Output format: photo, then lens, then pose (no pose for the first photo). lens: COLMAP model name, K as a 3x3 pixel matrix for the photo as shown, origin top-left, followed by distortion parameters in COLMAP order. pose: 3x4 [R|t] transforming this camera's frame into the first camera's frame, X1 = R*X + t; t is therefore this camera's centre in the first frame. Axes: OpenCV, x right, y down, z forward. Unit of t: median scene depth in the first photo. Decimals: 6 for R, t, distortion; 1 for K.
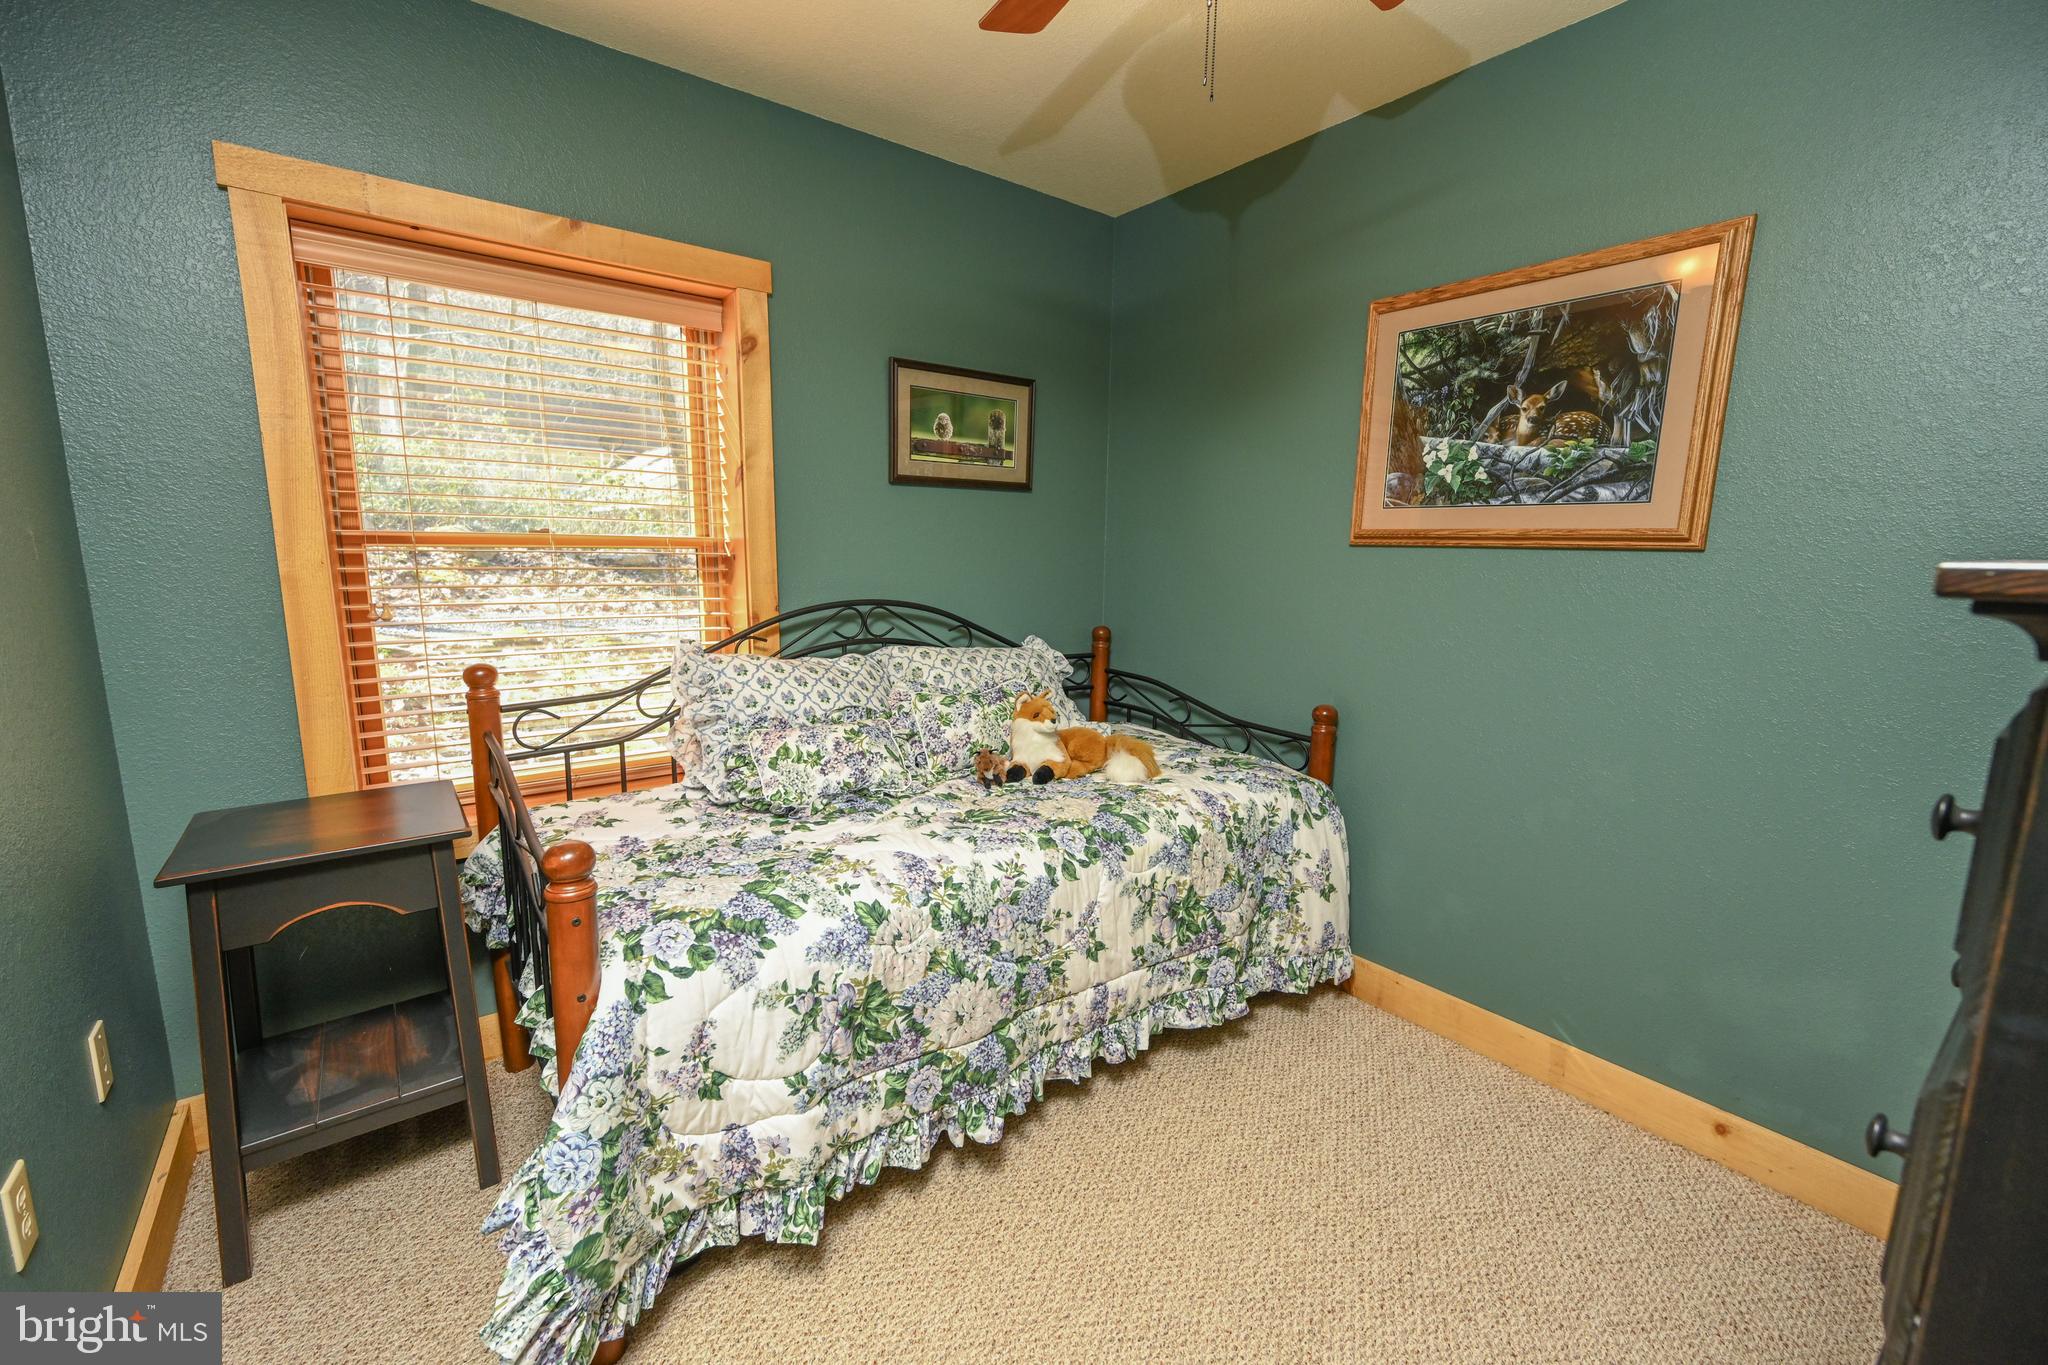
lens RADIAL K [[834.3, 0, 1024.0], [0, 834.3, 682.5], [0, 0, 1]] dist [-0.002488, -0.000111]
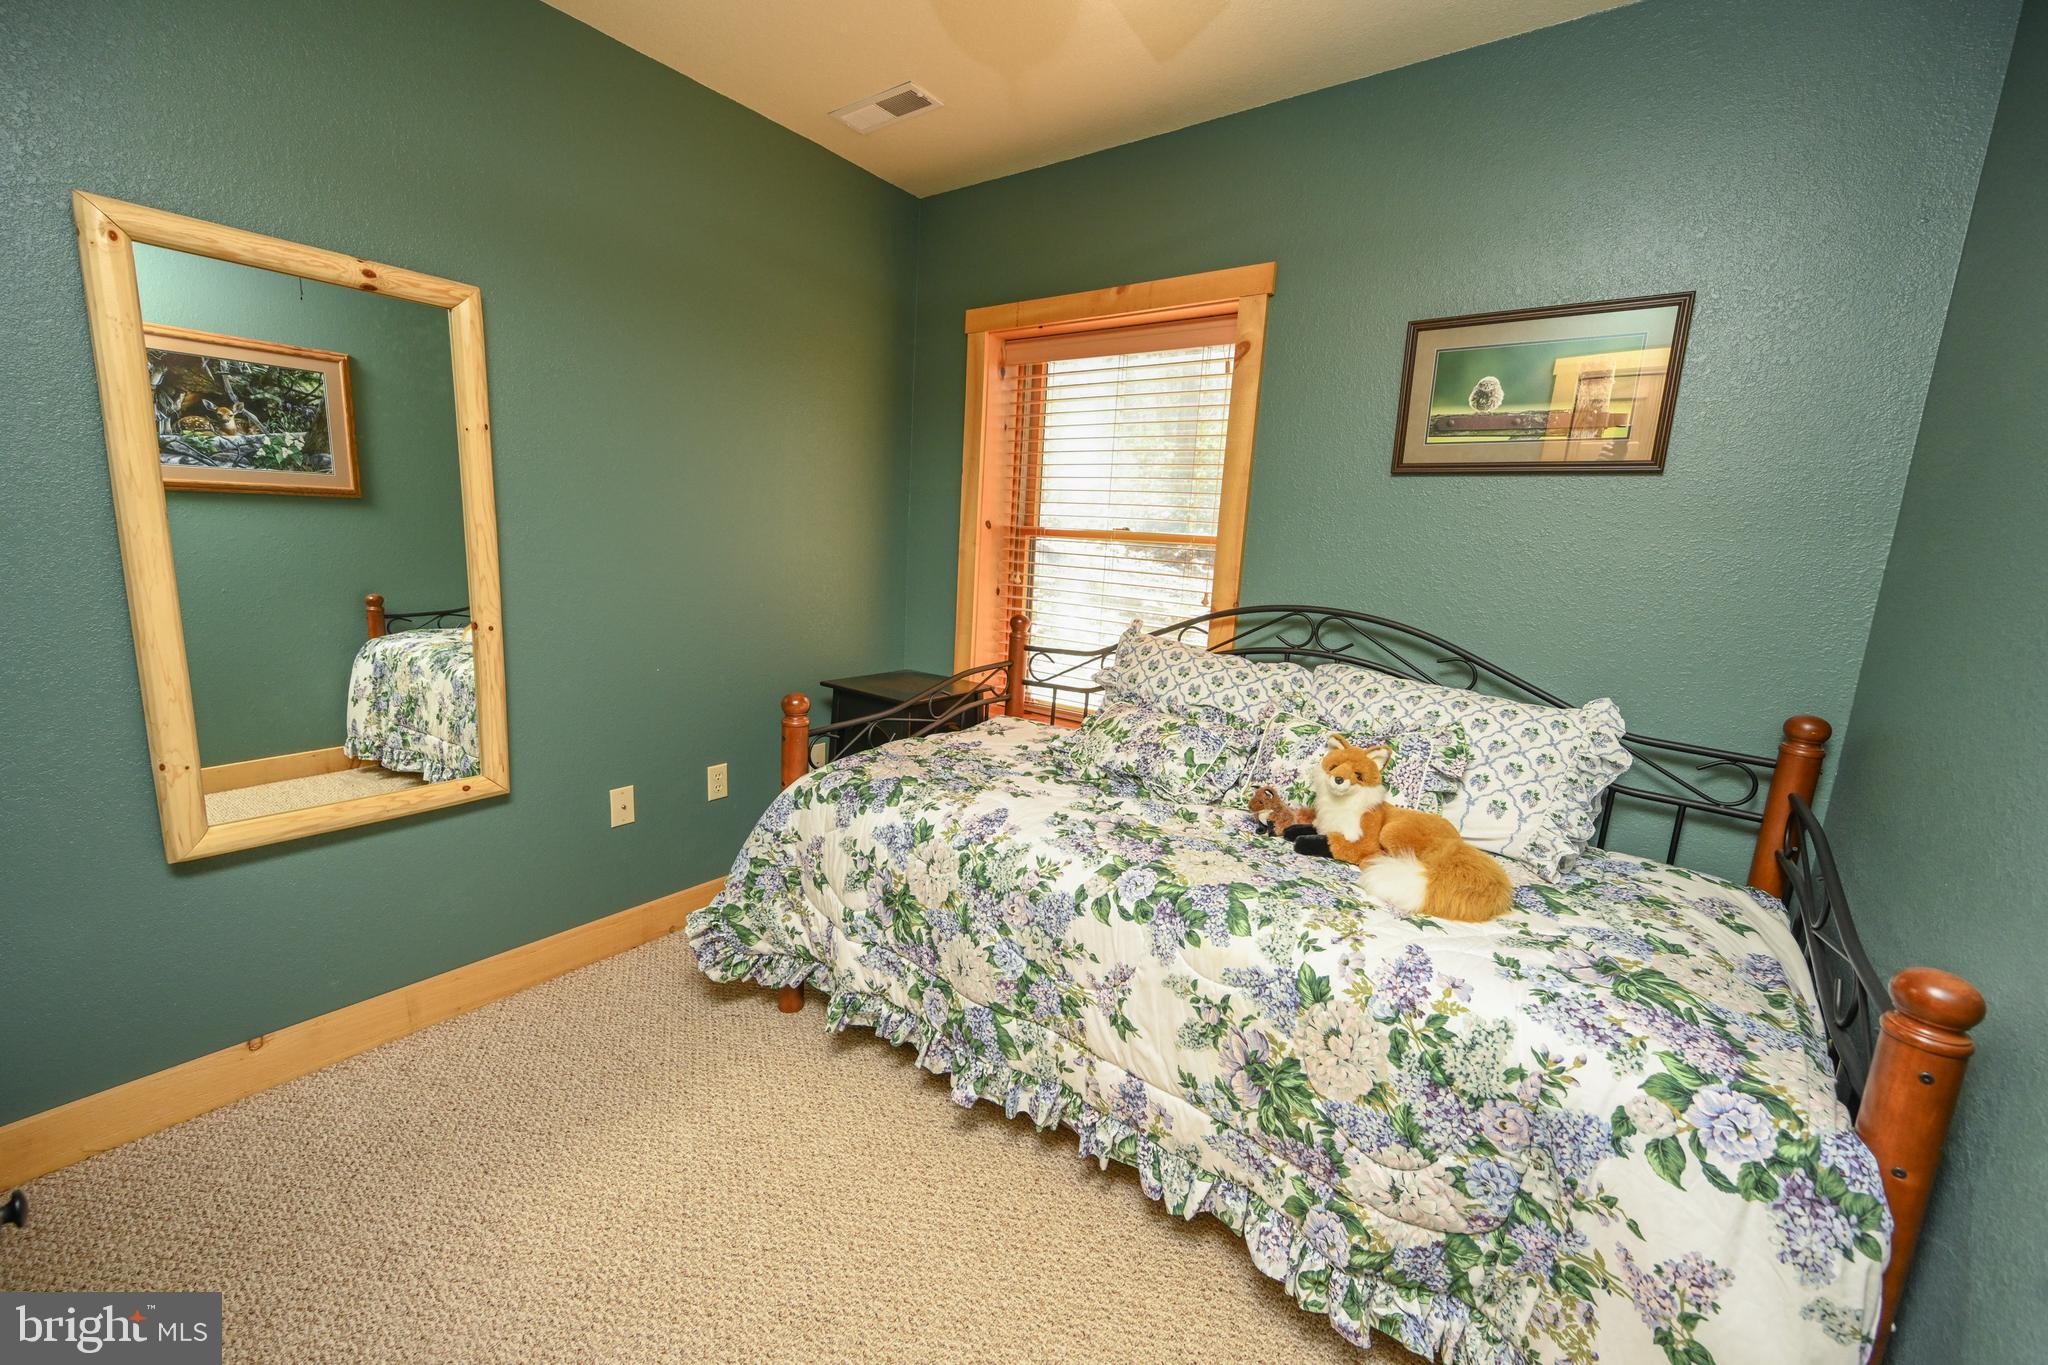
lens RADIAL K [[806.3, 0, 1018.2], [0, 806.3, 677.6], [0, 0, 1]] dist [-0.001600, 0.000231]
pose [[0.268571, 0.167099, -0.948656, 0.708147], [-0.202620, 0.972605, 0.113954, -0.075094], [0.941708, 0.161612, 0.295071, 0.580469]]
